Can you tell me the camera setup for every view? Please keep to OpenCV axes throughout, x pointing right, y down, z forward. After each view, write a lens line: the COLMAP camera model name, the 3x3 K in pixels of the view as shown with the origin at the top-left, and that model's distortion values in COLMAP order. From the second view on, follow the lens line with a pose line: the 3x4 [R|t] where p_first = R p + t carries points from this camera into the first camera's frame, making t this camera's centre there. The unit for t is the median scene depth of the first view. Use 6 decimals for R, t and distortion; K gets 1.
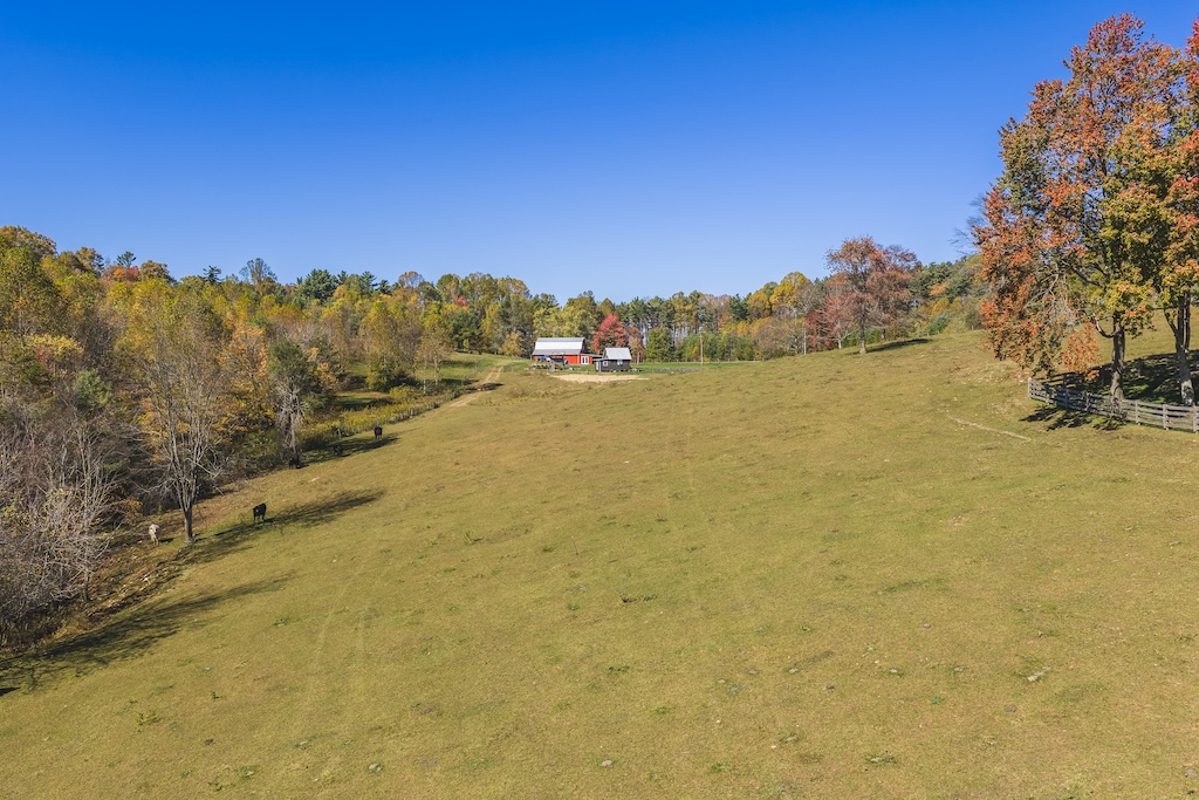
lens RADIAL K [[987.1, 0, 601.3], [0, 987.1, 393.6], [0, 0, 1]] dist [0.024387, -0.030721]
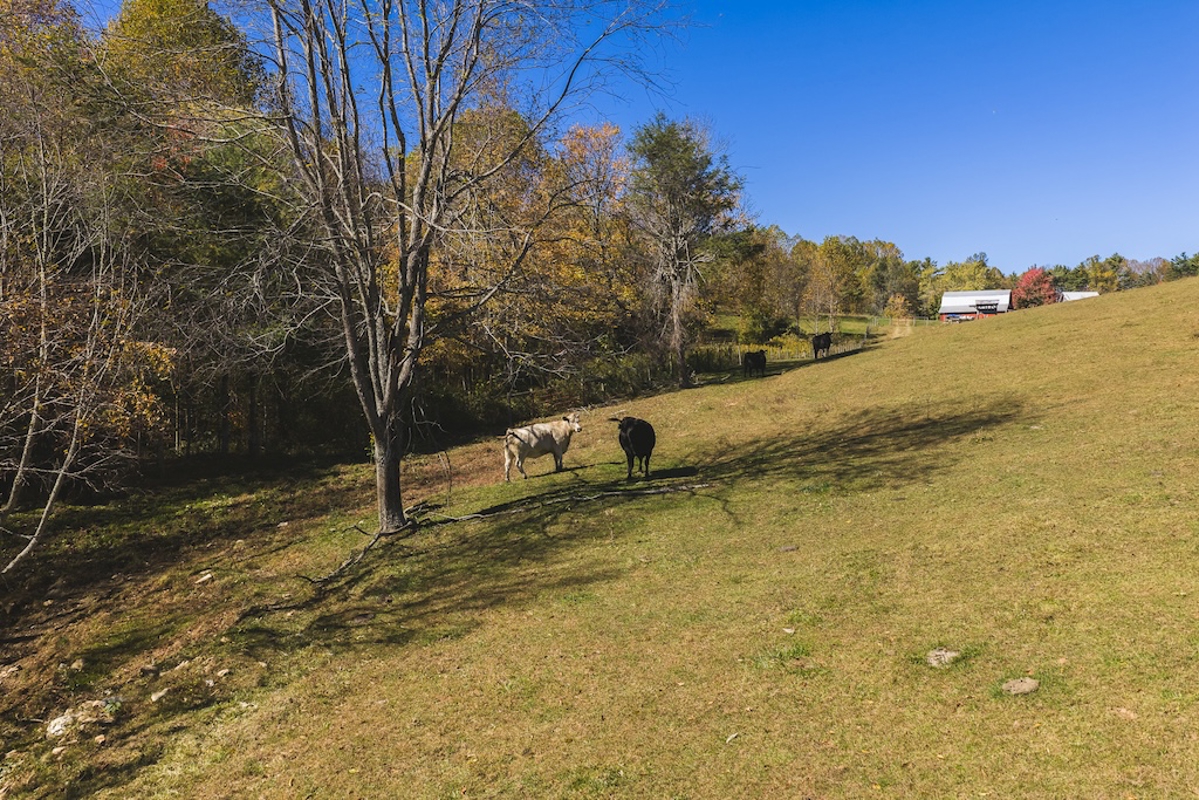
lens RADIAL K [[987.1, 0, 598.5], [0, 987.1, 398.1], [0, 0, 1]] dist [0.024387, -0.030721]
pose [[0.947171, 0.009684, -0.320583, -0.370131], [-0.010782, 0.999941, -0.001649, 0.151634], [0.320548, 0.005019, 0.947219, 1.021993]]
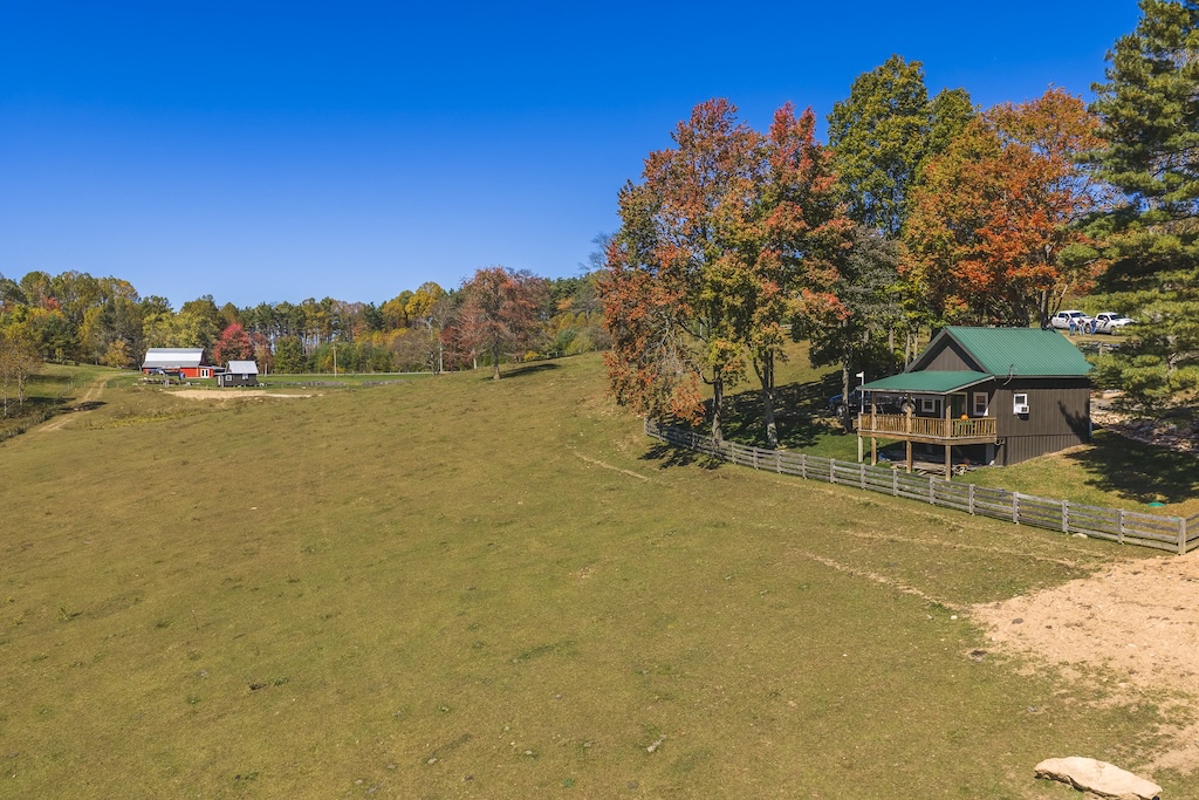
lens RADIAL K [[987.1, 0, 599.6], [0, 987.1, 406.4], [0, 0, 1]] dist [0.024387, -0.030721]
pose [[0.935087, -0.012528, 0.354197, 0.001425], [0.009420, 0.999901, 0.010497, -0.044917], [-0.354293, -0.006479, 0.935112, 0.004556]]
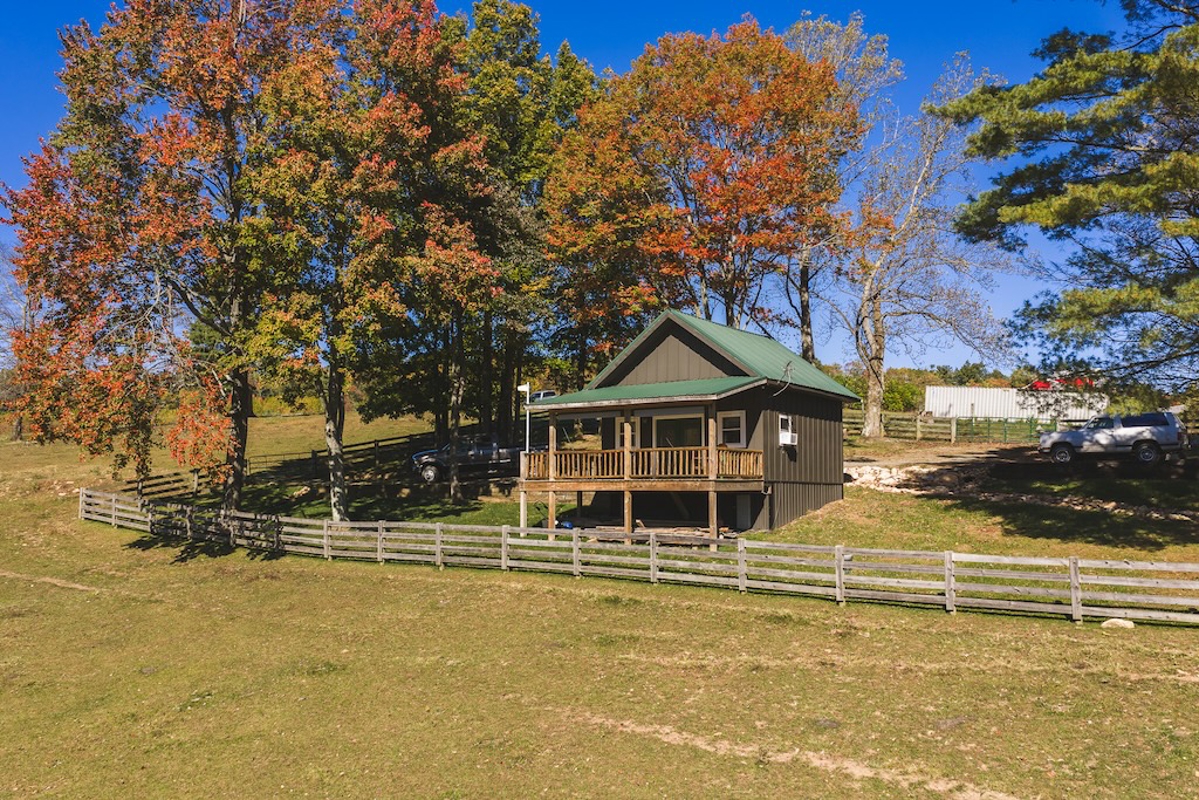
lens RADIAL K [[987.1, 0, 606.2], [0, 987.1, 403.8], [0, 0, 1]] dist [0.024387, -0.030721]
pose [[0.594303, 0.083140, 0.799932, 0.156011], [0.018756, 0.992939, -0.117134, 0.013622], [-0.804022, 0.084616, 0.588548, 0.446750]]
